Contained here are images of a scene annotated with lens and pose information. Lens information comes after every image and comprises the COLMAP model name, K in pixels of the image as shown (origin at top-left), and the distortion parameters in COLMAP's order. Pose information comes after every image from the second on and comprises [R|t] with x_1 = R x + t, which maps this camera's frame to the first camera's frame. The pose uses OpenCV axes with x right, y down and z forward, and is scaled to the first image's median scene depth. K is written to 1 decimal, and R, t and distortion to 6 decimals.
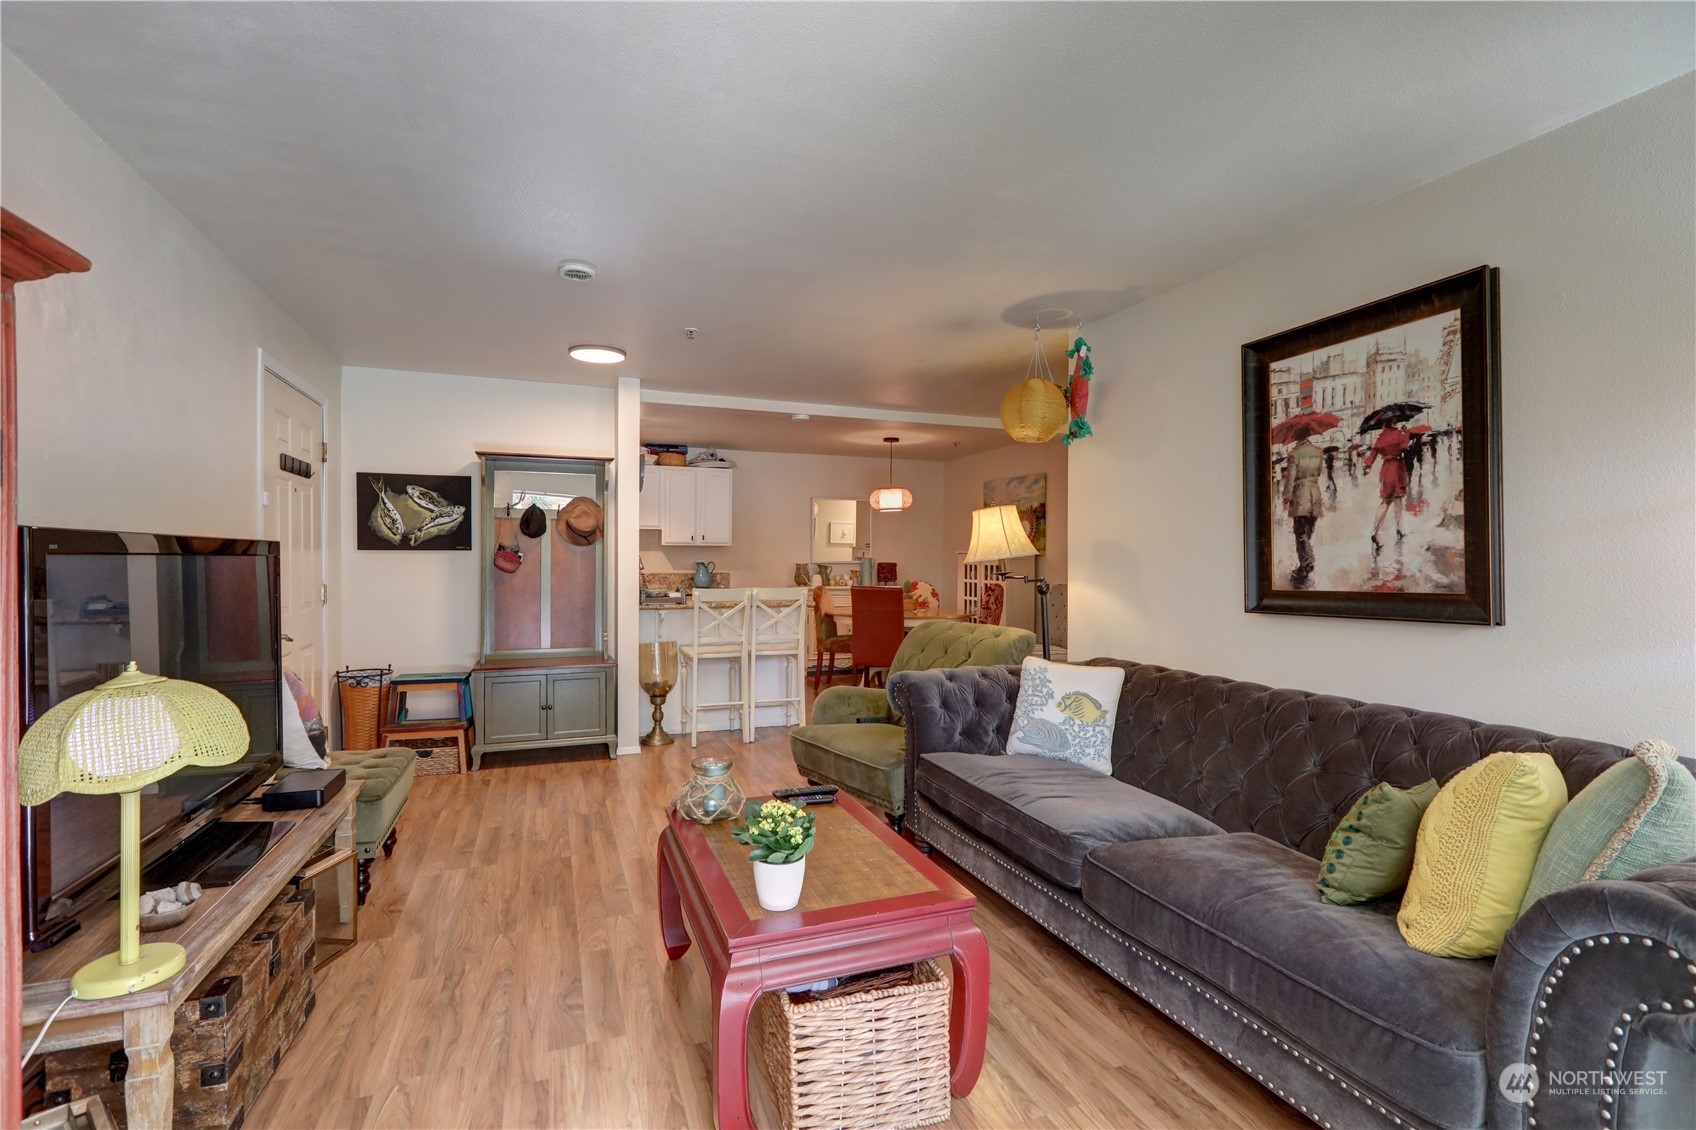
lens RADIAL K [[772.6, 0, 851.1], [0, 772.6, 559.2], [0, 0, 1]] dist [-0.008495, 0.003209]
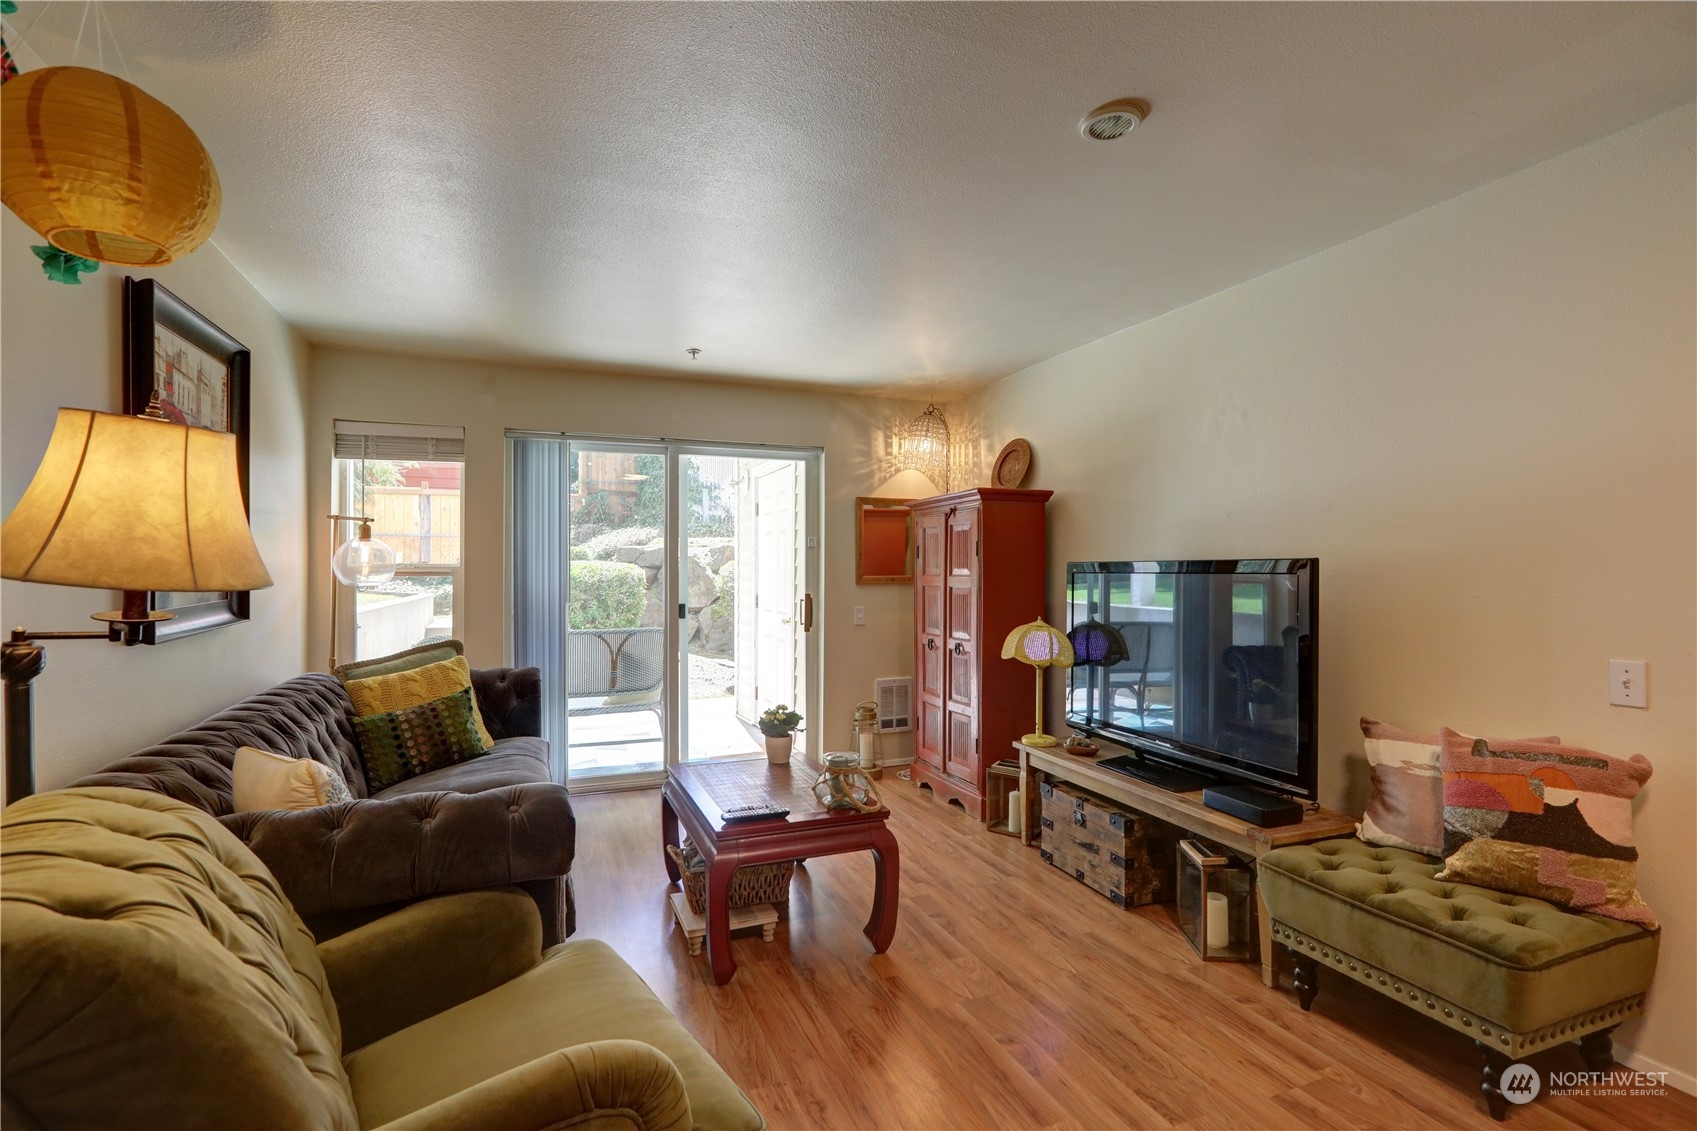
lens RADIAL K [[773.0, 0, 836.0], [0, 773.0, 570.4], [0, 0, 1]] dist [-0.008495, 0.003209]
pose [[-0.999979, -0.005604, 0.003171, -0.158704], [-0.005613, 0.999980, -0.002988, -0.003702], [-0.003155, -0.003006, -0.999991, 1.946746]]
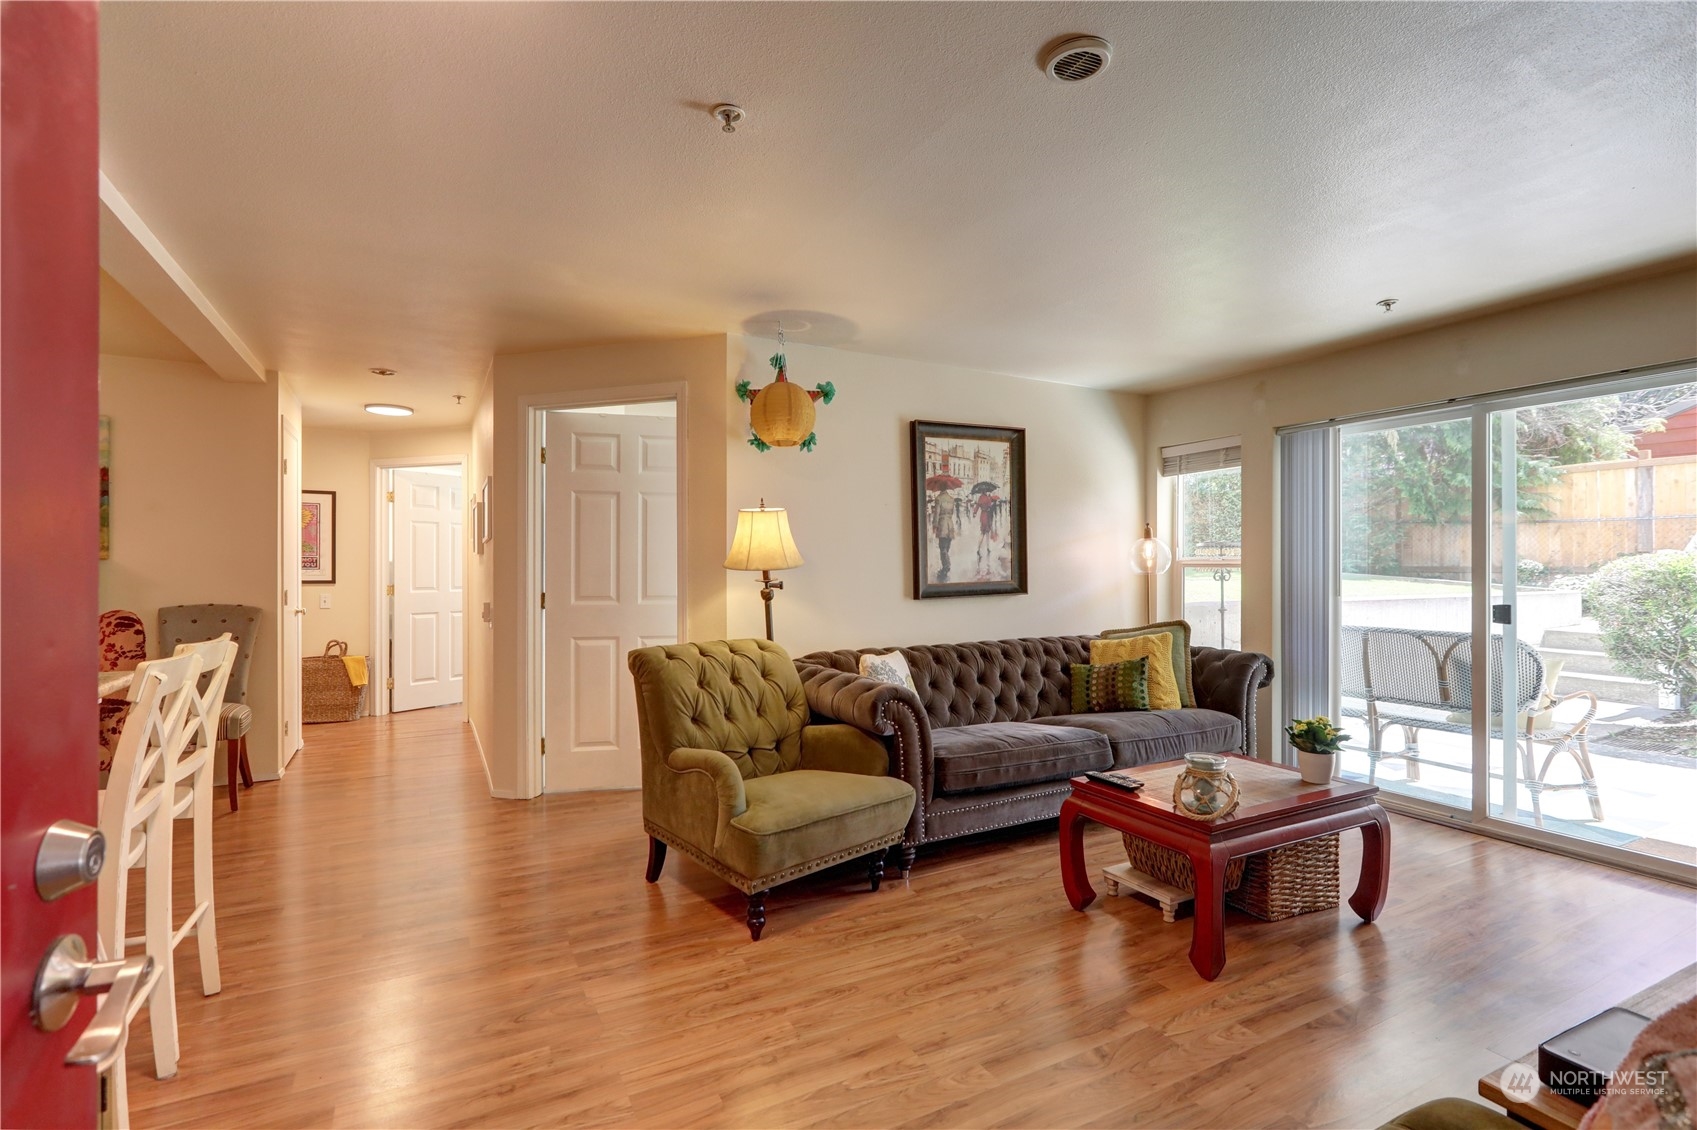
lens RADIAL K [[773.0, 0, 832.9], [0, 773.0, 567.9], [0, 0, 1]] dist [-0.008495, 0.003209]
pose [[-0.106409, -0.007922, 0.994291, -1.071709], [0.000046, 0.999968, 0.007972, -0.004994], [-0.994322, 0.000894, -0.106406, 1.480229]]
